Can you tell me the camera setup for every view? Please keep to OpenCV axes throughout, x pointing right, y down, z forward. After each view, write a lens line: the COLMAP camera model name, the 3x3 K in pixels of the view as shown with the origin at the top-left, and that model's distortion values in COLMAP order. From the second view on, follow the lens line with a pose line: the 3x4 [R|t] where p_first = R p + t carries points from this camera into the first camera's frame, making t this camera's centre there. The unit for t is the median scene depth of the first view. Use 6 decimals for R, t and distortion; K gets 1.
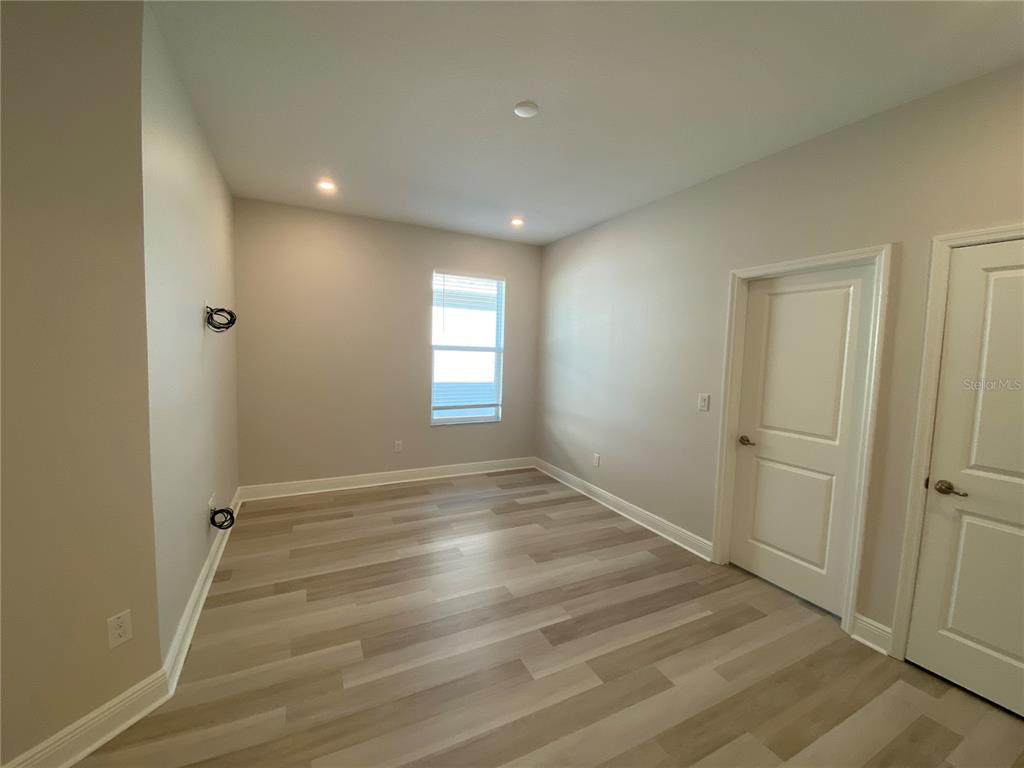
lens RADIAL K [[419.4, 0, 500.6], [0, 419.4, 383.4], [0, 0, 1]] dist [0.000569, -0.011694]
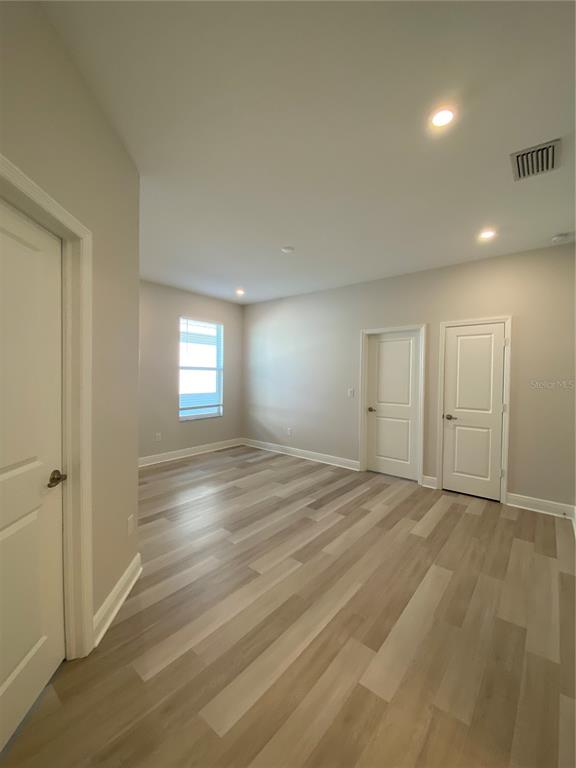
lens RADIAL K [[311.7, 0, 289.2], [0, 311.7, 381.6], [0, 0, 1]] dist [0.043035, -0.026291]
pose [[0.909598, -0.027149, 0.414602, -0.443473], [0.046403, 0.998258, -0.036438, 0.033731], [-0.412890, 0.052383, 0.909273, -0.272911]]
